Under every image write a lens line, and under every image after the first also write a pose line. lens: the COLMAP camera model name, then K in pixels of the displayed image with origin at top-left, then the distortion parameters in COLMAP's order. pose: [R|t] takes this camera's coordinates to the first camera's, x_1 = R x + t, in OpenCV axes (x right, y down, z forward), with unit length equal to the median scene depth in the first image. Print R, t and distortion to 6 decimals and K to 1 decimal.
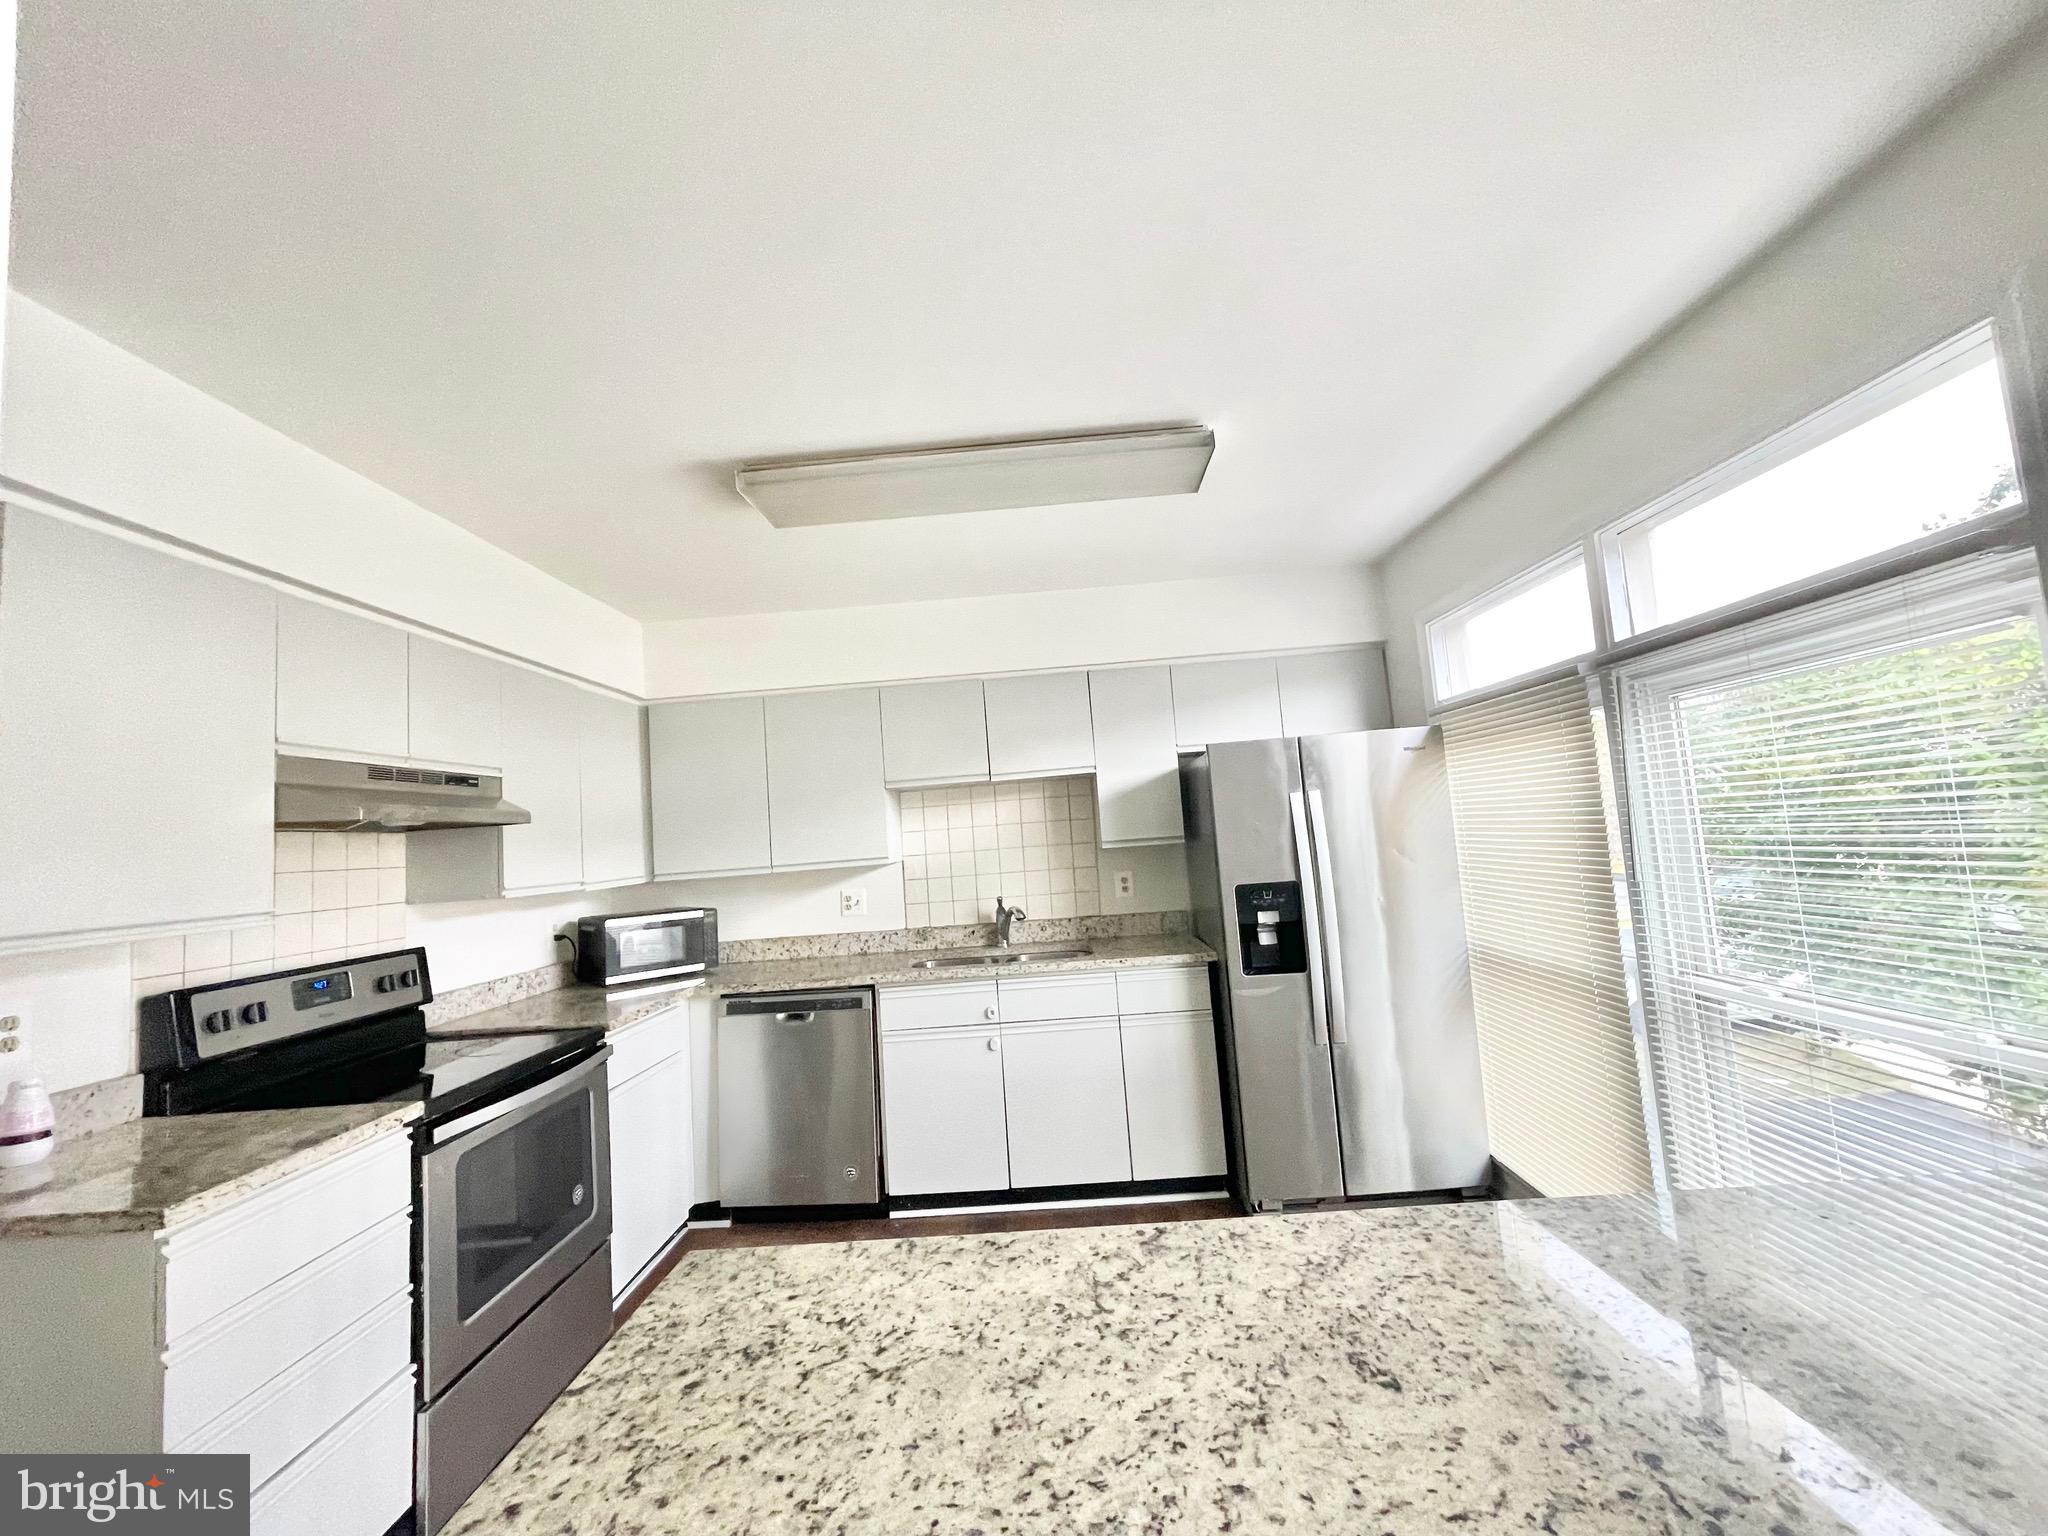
lens RADIAL K [[827.8, 0, 1022.5], [0, 827.8, 761.3], [0, 0, 1]] dist [-0.004026, -0.000335]
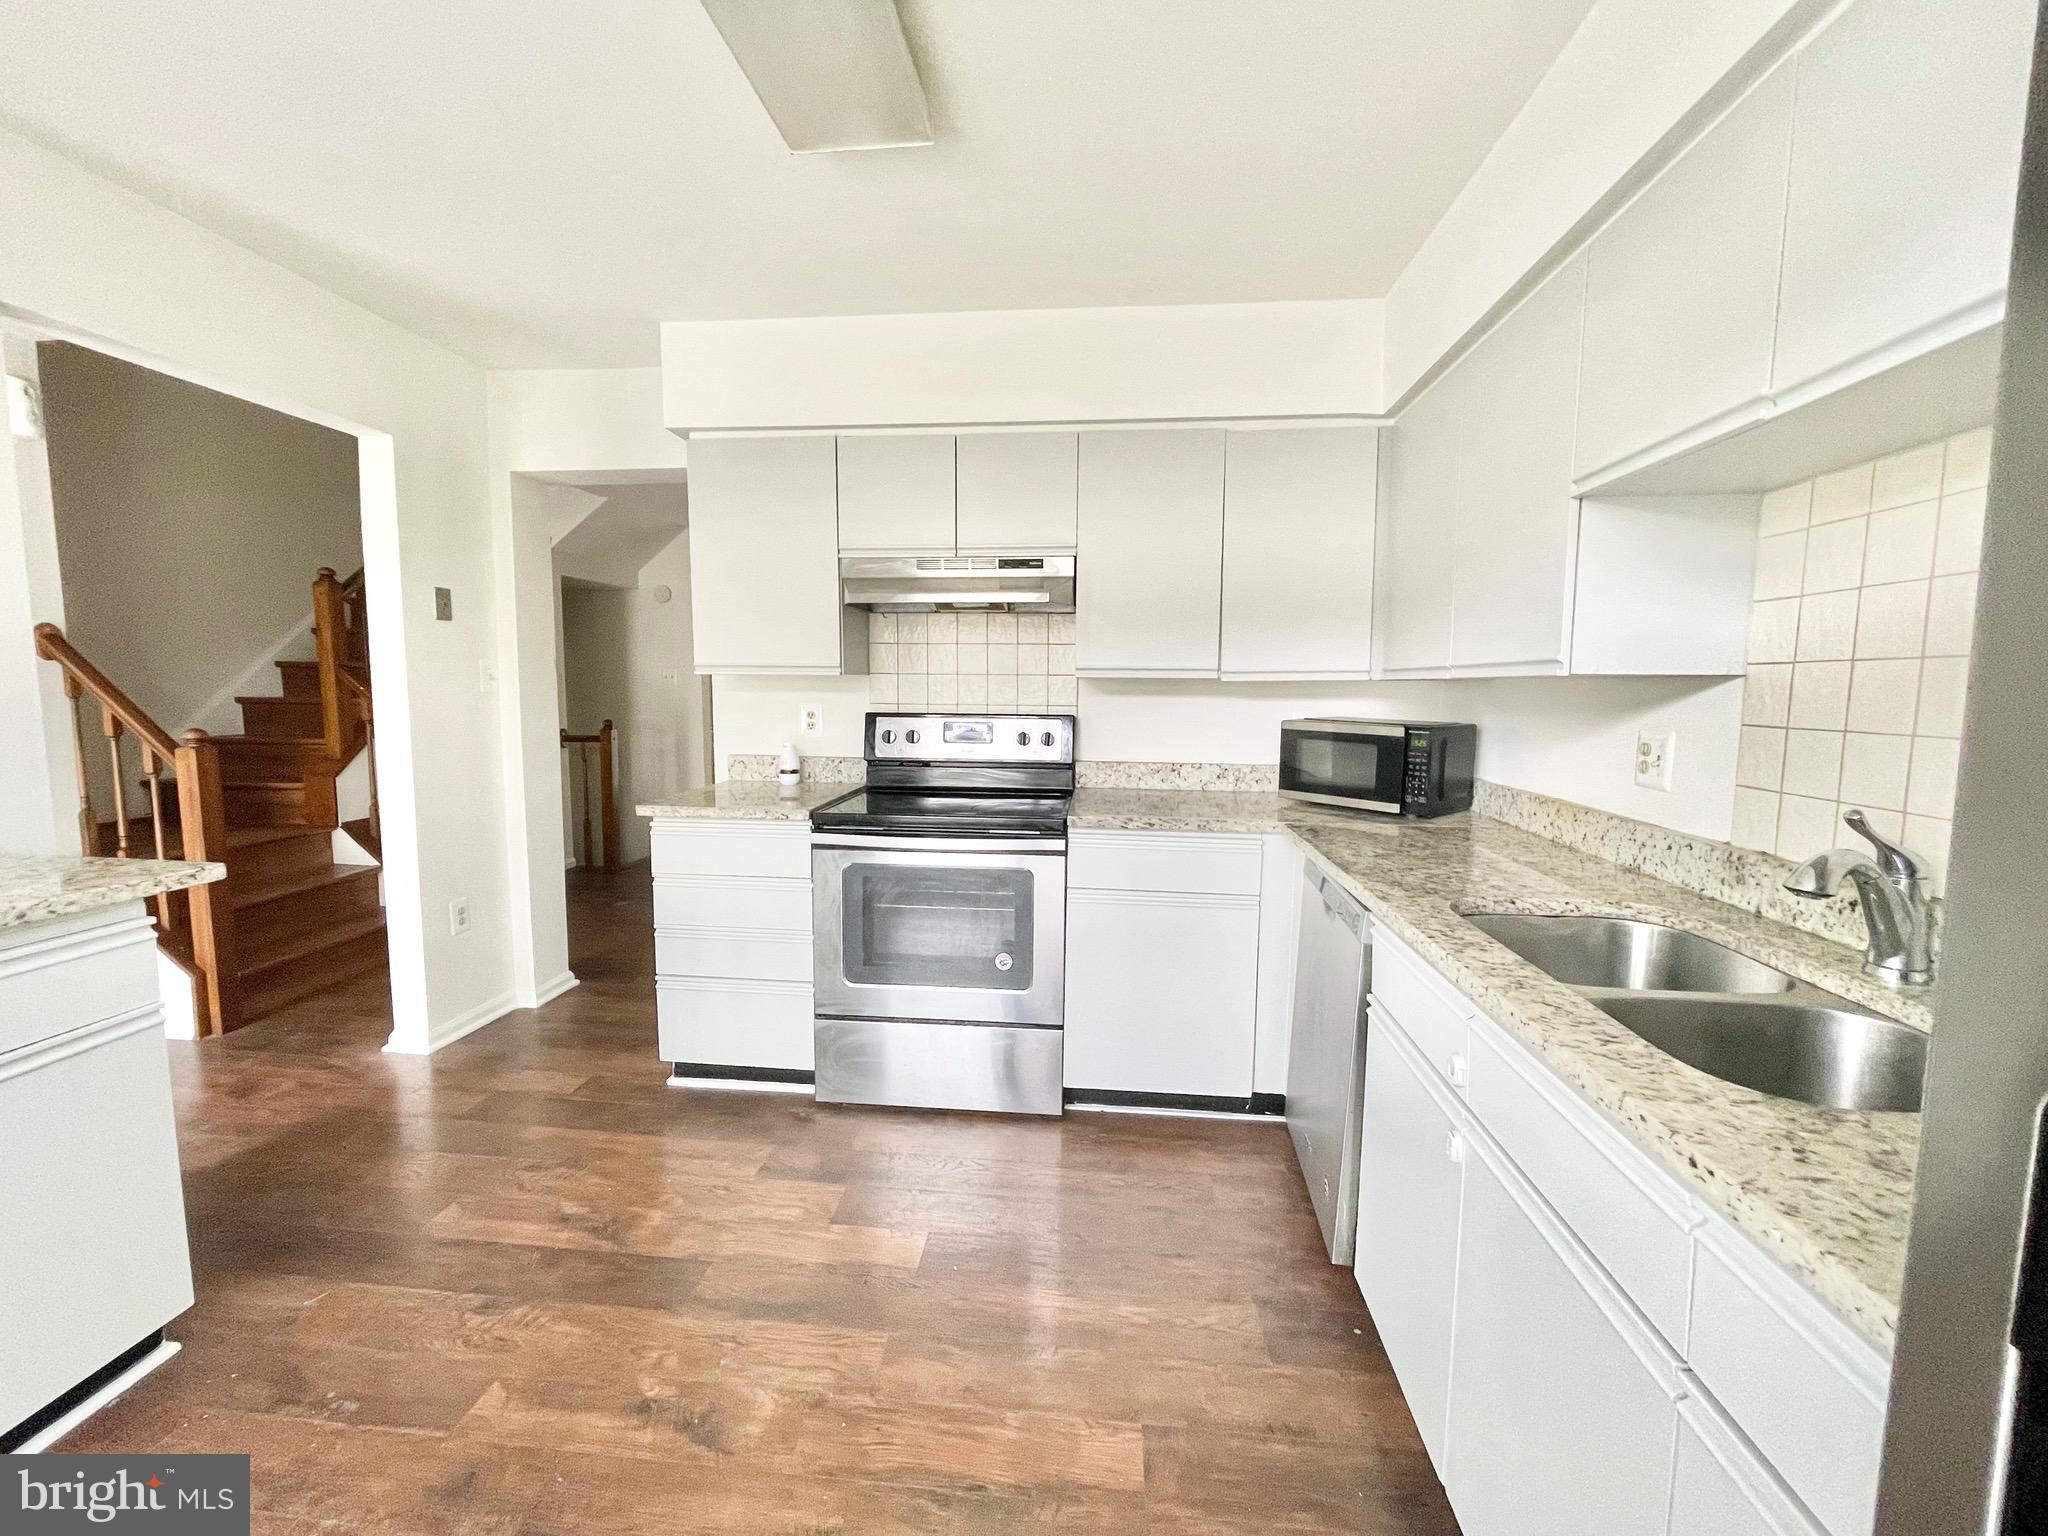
lens RADIAL K [[827.8, 0, 1027.5], [0, 827.8, 763.2], [0, 0, 1]] dist [-0.004026, -0.000335]
pose [[-0.087365, 0.163503, -0.982667, 0.322540], [0.088044, 0.983846, 0.155871, 0.085484], [0.992278, -0.072901, -0.100349, 0.832671]]
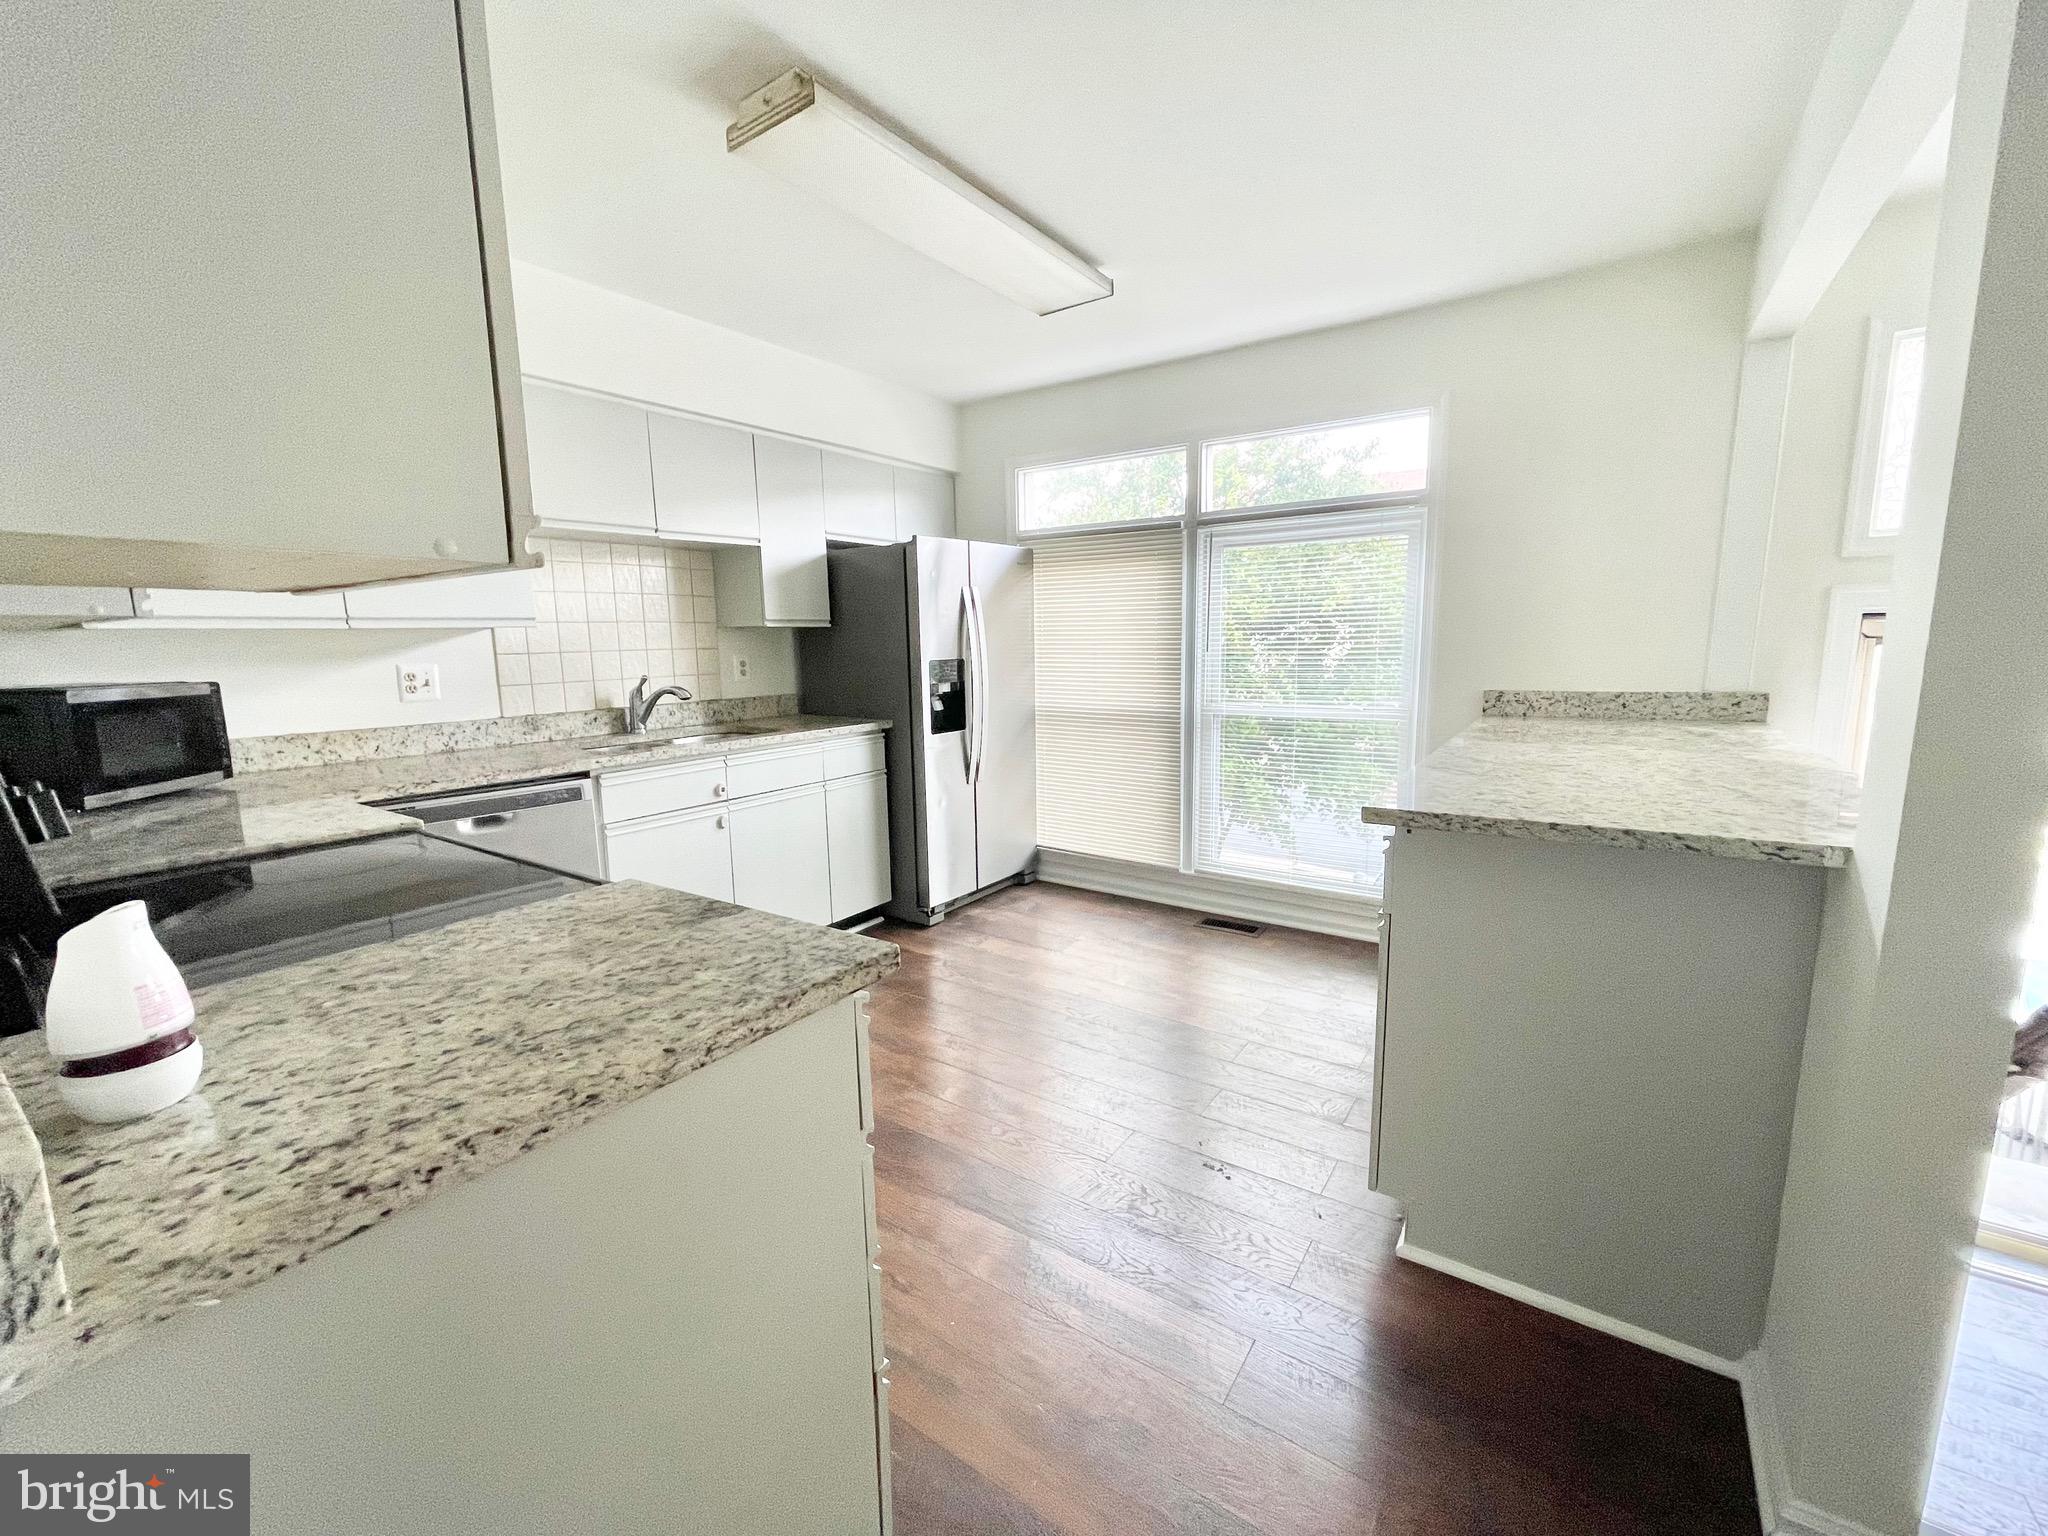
lens RADIAL K [[827.8, 0, 1030.4], [0, 827.8, 772.4], [0, 0, 1]] dist [-0.004026, -0.000335]
pose [[0.539097, -0.074455, 0.838947, -0.617083], [-0.097162, 0.983937, 0.149757, 0.106450], [-0.836621, -0.162247, 0.523203, 0.212015]]
